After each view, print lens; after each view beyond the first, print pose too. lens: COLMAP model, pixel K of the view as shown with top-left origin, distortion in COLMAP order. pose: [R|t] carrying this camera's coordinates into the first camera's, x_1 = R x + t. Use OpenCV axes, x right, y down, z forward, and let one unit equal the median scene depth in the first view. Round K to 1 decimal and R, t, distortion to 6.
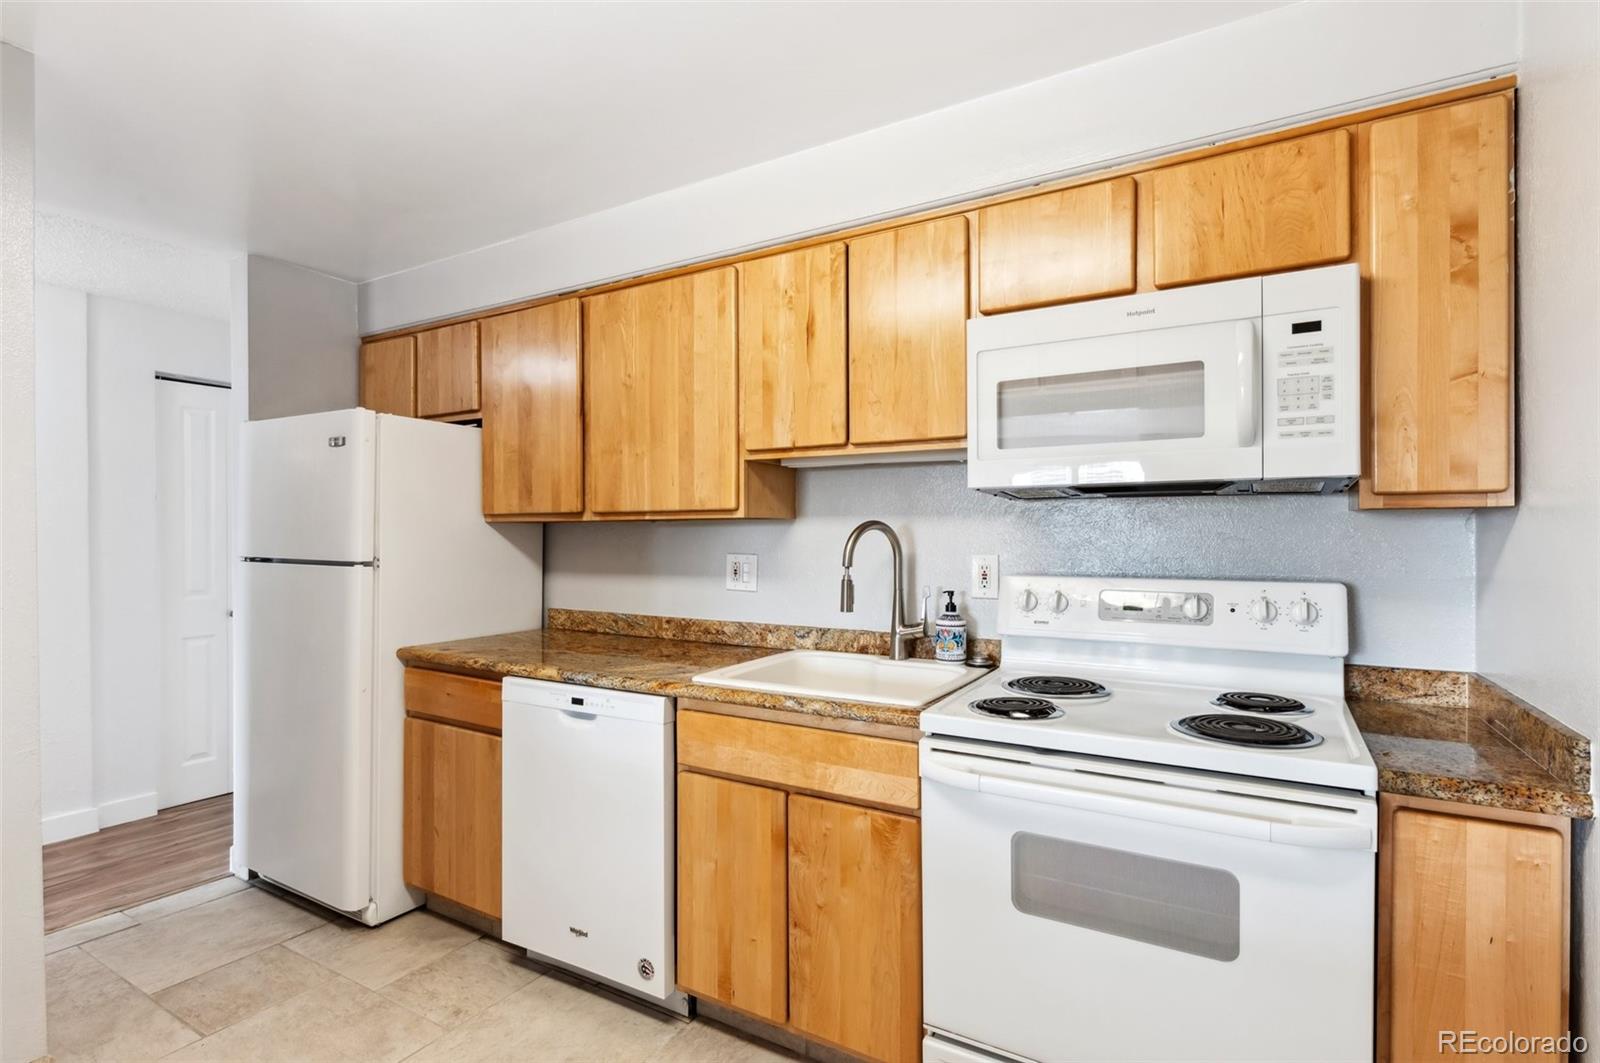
lens RADIAL K [[770.6, 0, 800.0], [0, 770.6, 531.5], [0, 0, 1]] dist [-0.005897, -0.000386]
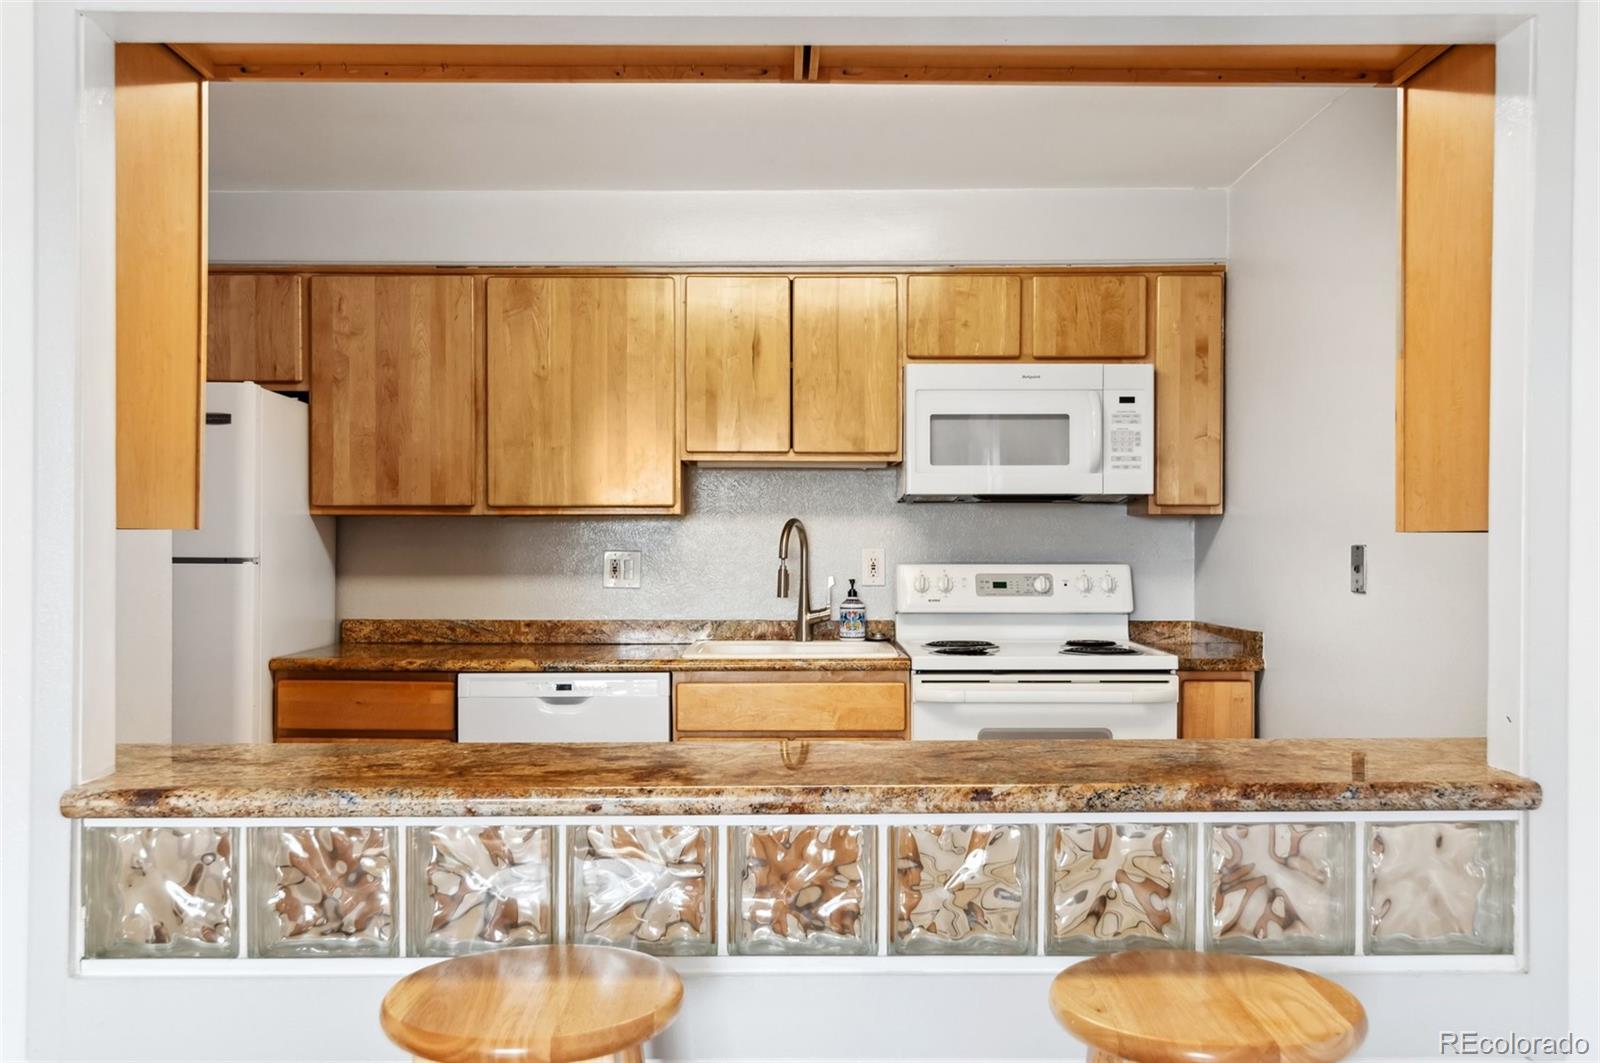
lens RADIAL K [[1382.1, 0, 792.1], [0, 1382.1, 547.1], [0, 0, 1]] dist [0.015180, 0.002441]
pose [[0.856226, 0.001612, 0.516599, -0.993684], [-0.003506, 0.999990, 0.002691, 0.023567], [-0.516590, -0.004116, 0.856223, -0.769957]]
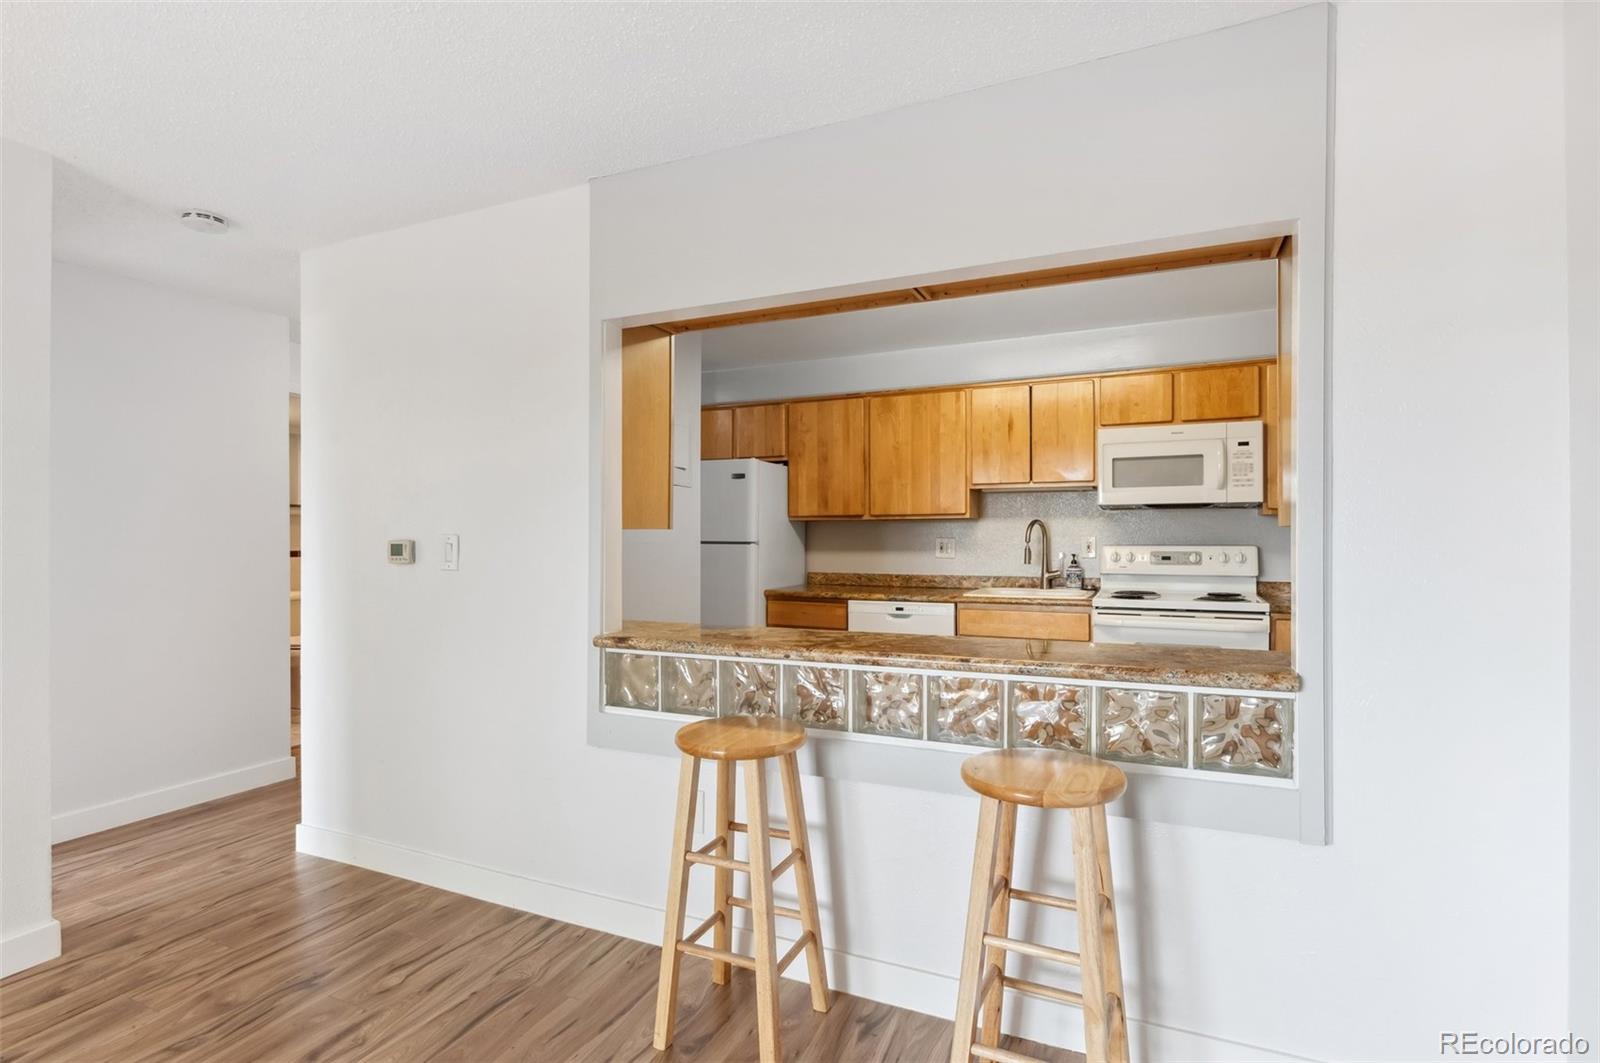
lens RADIAL K [[786.2, 0, 800.0], [0, 786.2, 531.5], [0, 0, 1]] dist [-0.001790, -0.000150]
pose [[0.994538, -0.000523, 0.104373, -0.762238], [0.000705, 0.999998, -0.001700, 0.020930], [-0.104372, 0.001764, 0.994537, -1.019276]]
